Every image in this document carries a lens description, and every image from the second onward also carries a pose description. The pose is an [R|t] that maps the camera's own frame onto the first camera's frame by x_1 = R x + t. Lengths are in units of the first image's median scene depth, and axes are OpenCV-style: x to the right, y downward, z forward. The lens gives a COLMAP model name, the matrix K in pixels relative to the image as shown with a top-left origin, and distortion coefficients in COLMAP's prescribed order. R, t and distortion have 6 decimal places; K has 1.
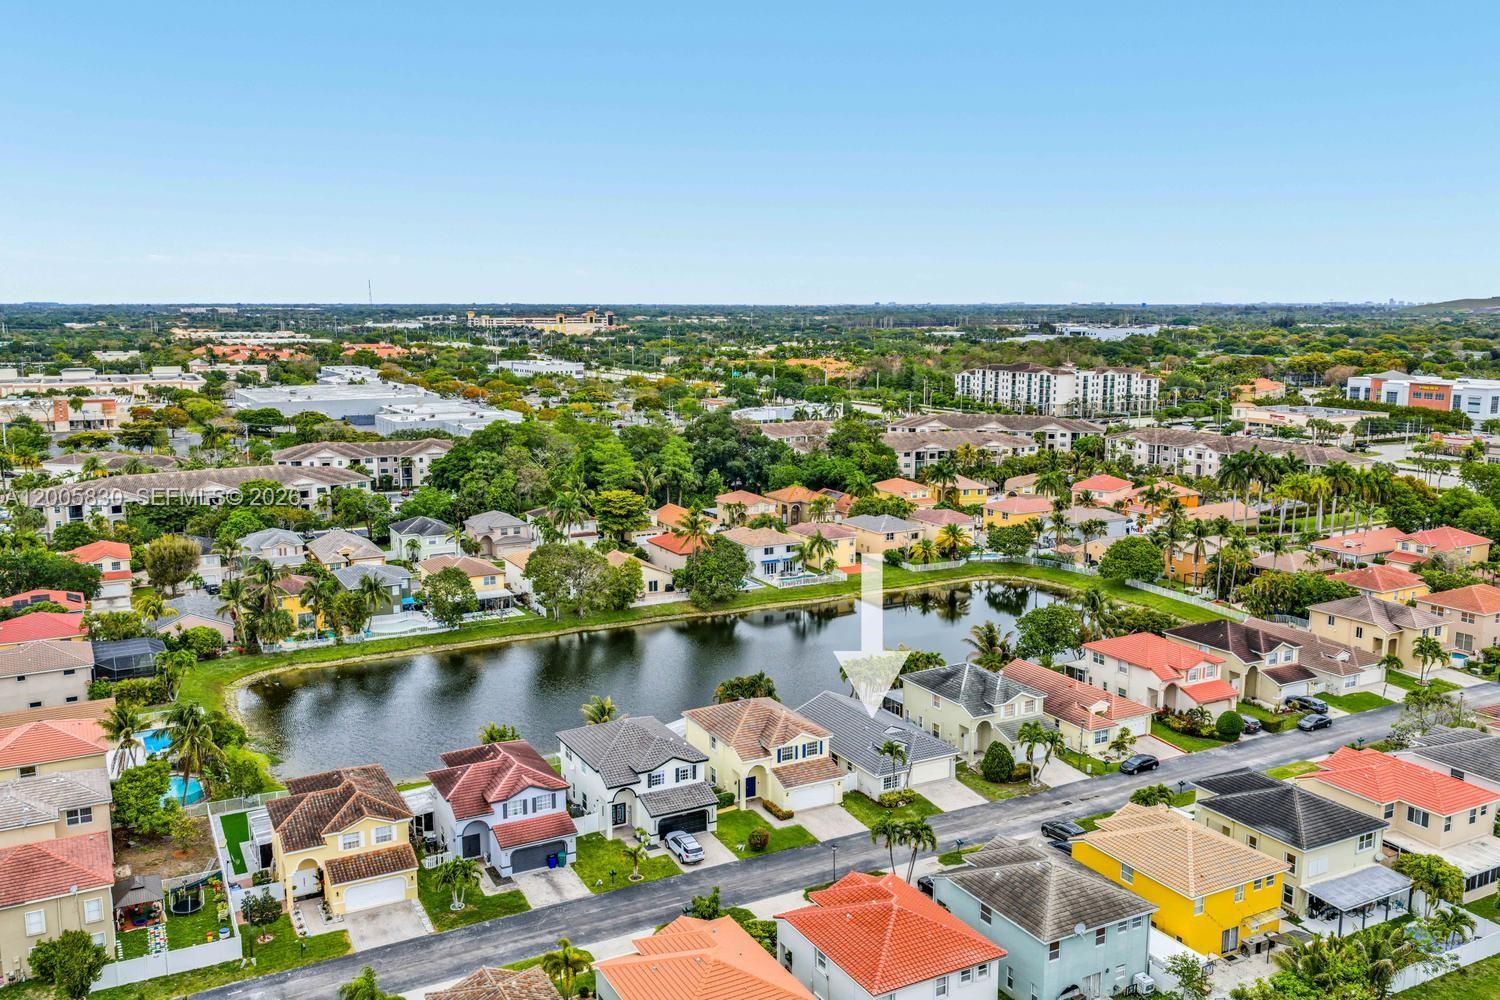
lens RADIAL K [[1237.8, 0, 749.7], [0, 1237.8, 504.8], [0, 0, 1]] dist [0.016631, -0.013557]
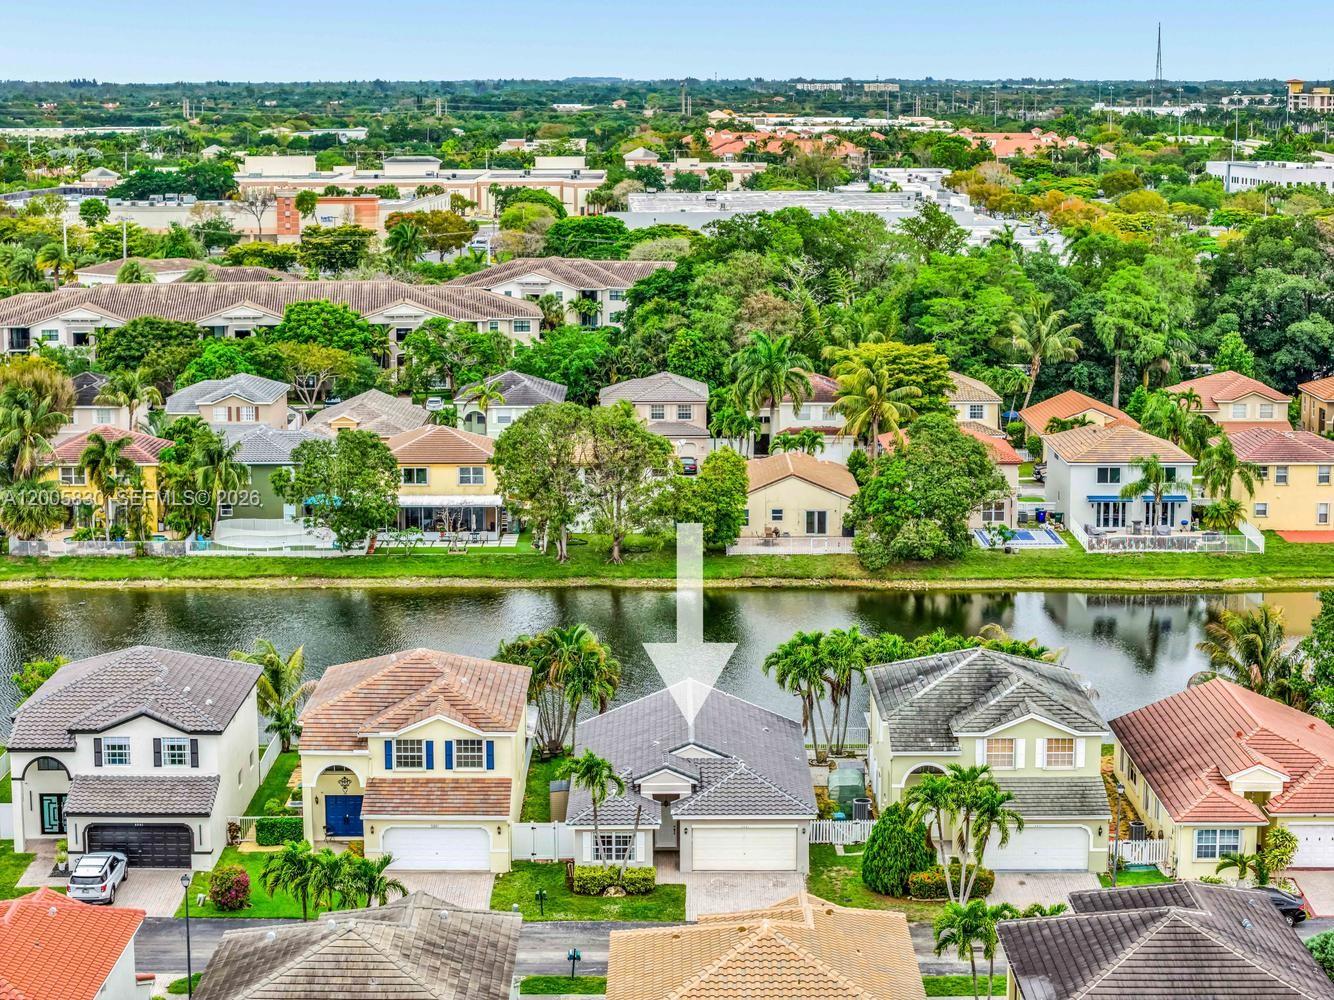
lens RADIAL K [[2679.3, 0, 664.6], [0, 2679.3, 496.0], [0, 0, 1]] dist [-0.164908, 0.000000]
pose [[0.878750, 0.071507, -0.471895, 0.414852], [-0.074781, 0.997130, 0.011841, 0.057335], [0.471387, 0.024884, 0.881575, 0.094795]]
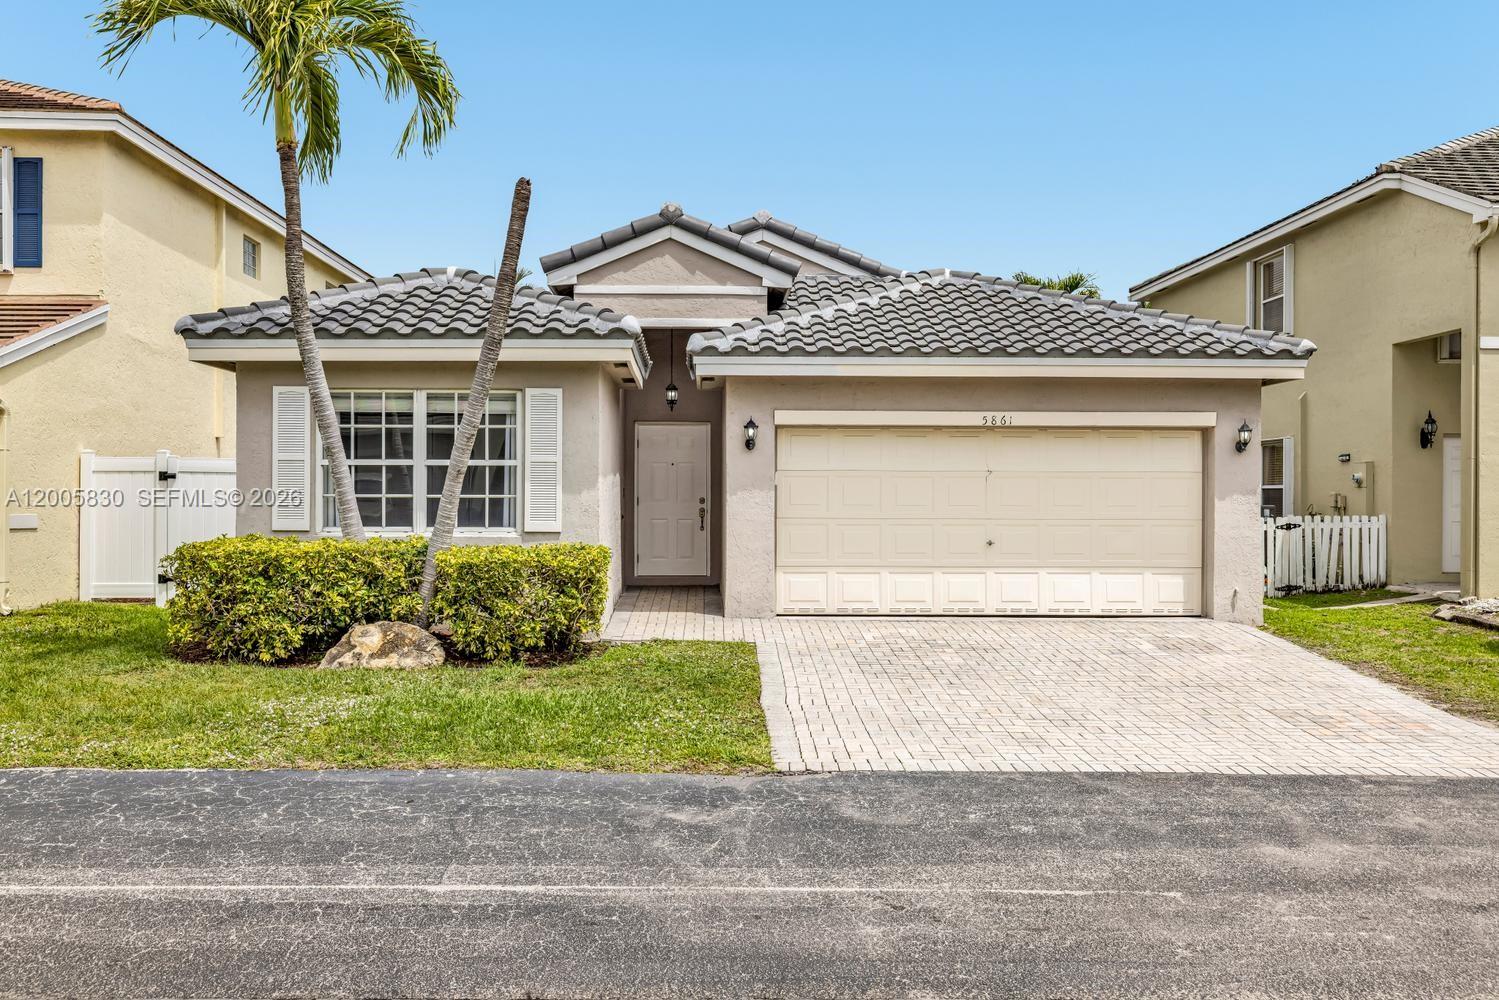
lens RADIAL K [[1312.9, 0, 747.4], [0, 1312.9, 498.5], [0, 0, 1]] dist [-0.002124, 0.003964]
pose [[0.896591, 0.004604, -0.442836, 0.124166], [-0.075039, 0.987066, -0.141666, 0.171198], [0.436456, 0.160246, 0.885340, 0.659746]]
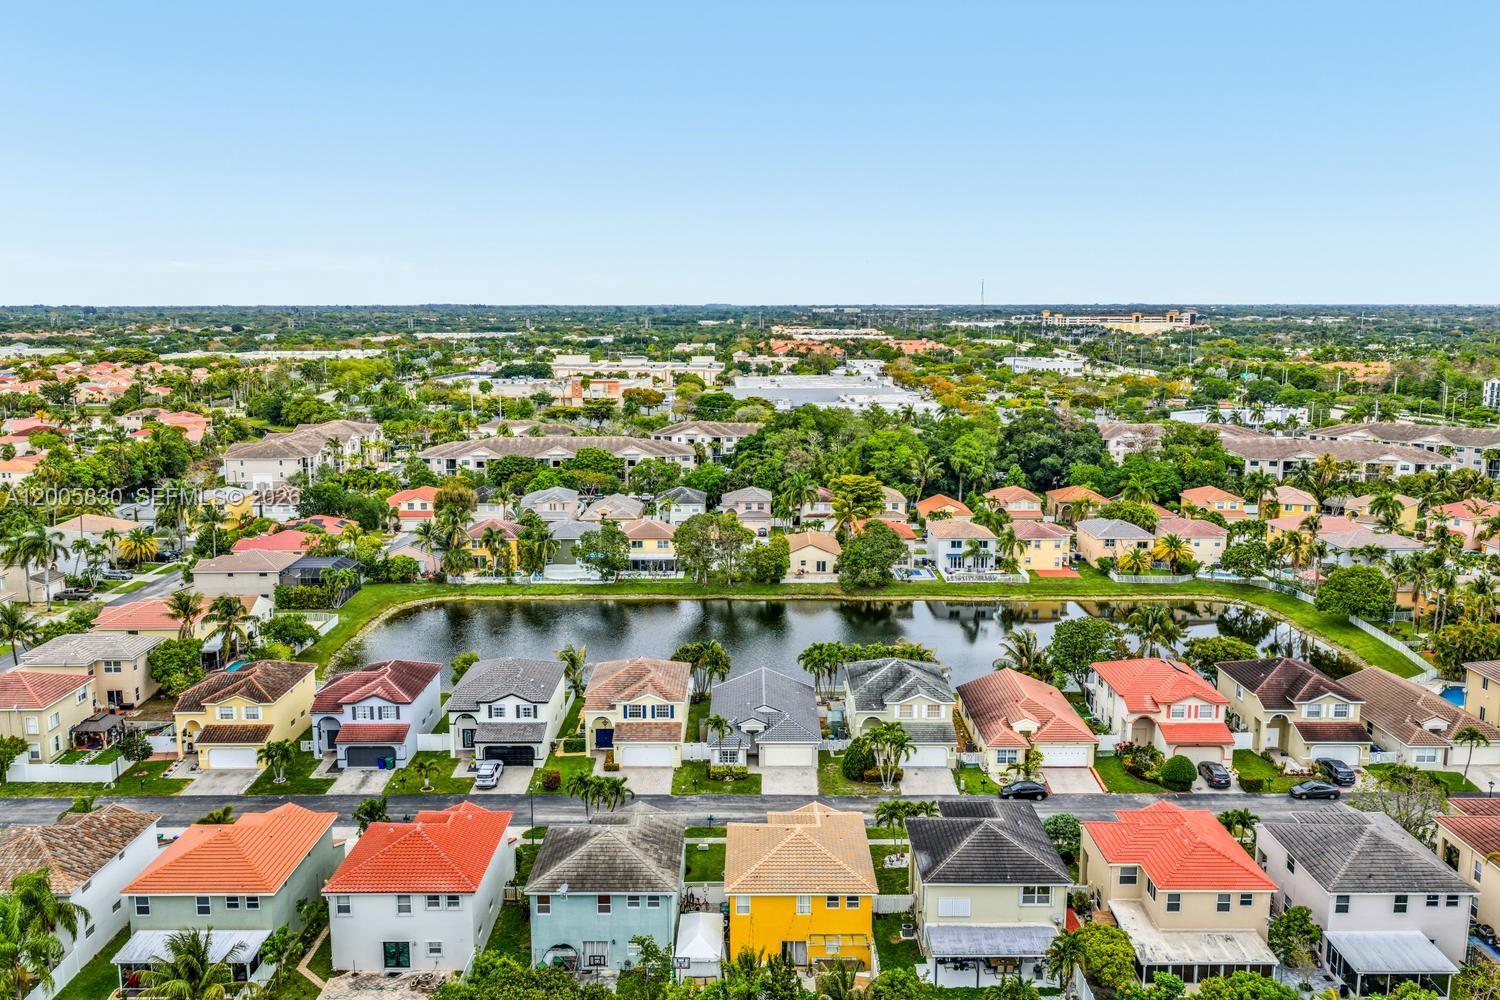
lens RADIAL K [[1237.8, 0, 758.6], [0, 1237.8, 499.0], [0, 0, 1]] dist [0.016631, -0.013557]
pose [[0.881463, 0.073081, -0.466564, 0.414290], [-0.075579, 0.997050, 0.013386, 0.000766], [0.466166, 0.023464, 0.884386, 0.085901]]
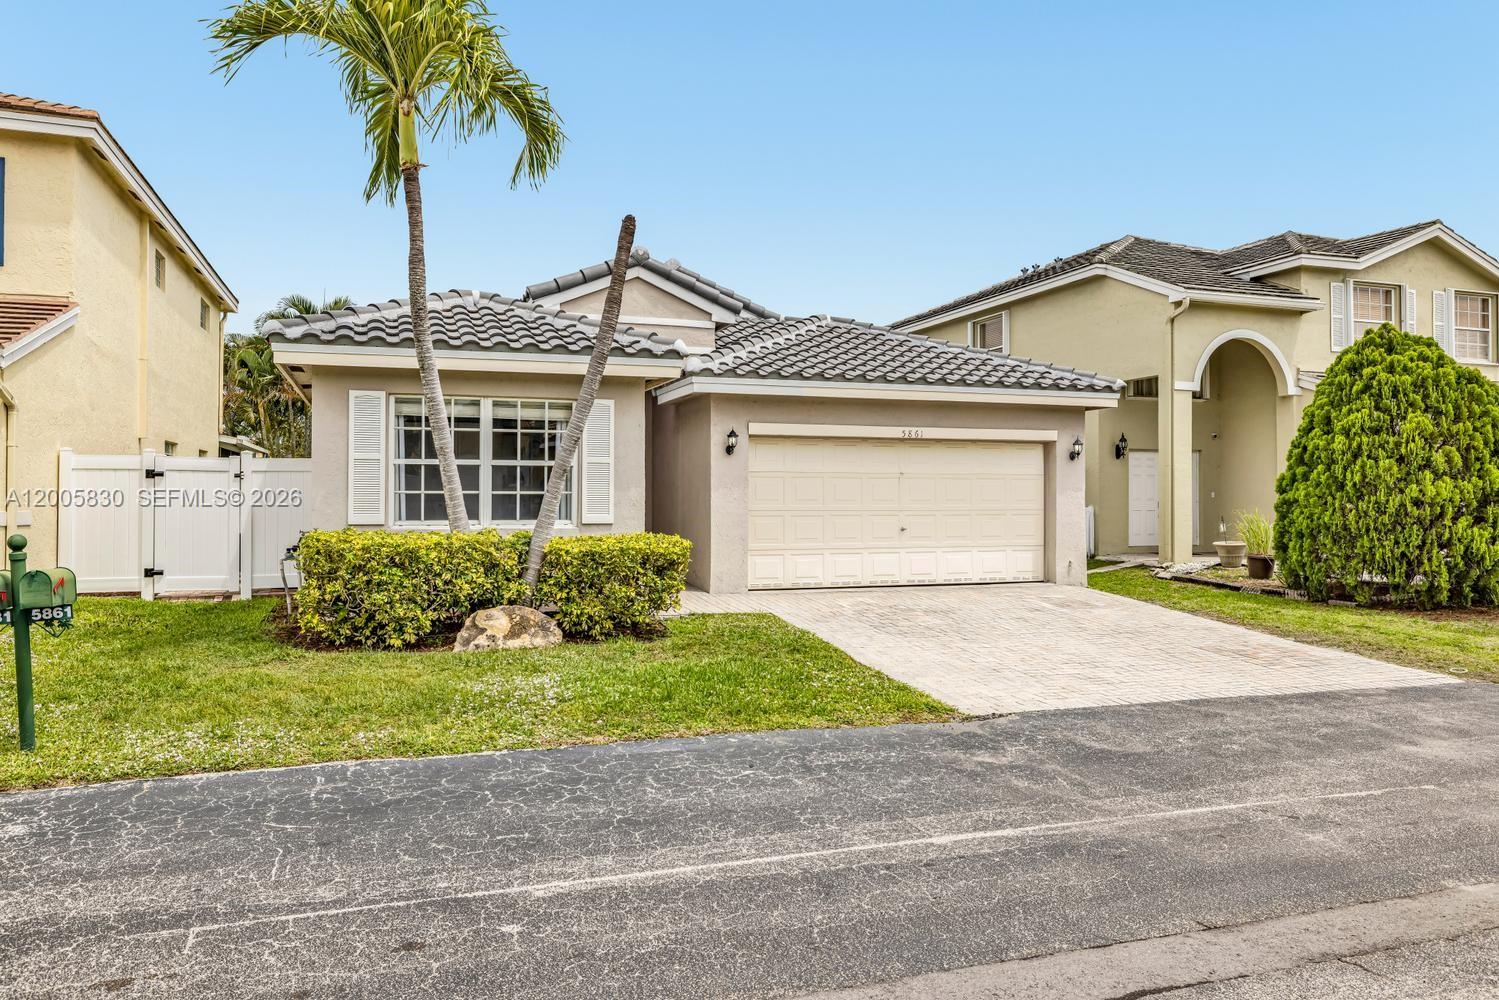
lens RADIAL K [[1028.2, 0, 753.8], [0, 1028.2, 490.5], [0, 0, 1]] dist [-0.004351, 0.006340]
pose [[0.989168, 0.002226, -0.146771, 0.100592], [-0.026375, 0.986307, -0.162797, 0.171947], [0.144399, 0.164904, 0.975682, 0.656354]]
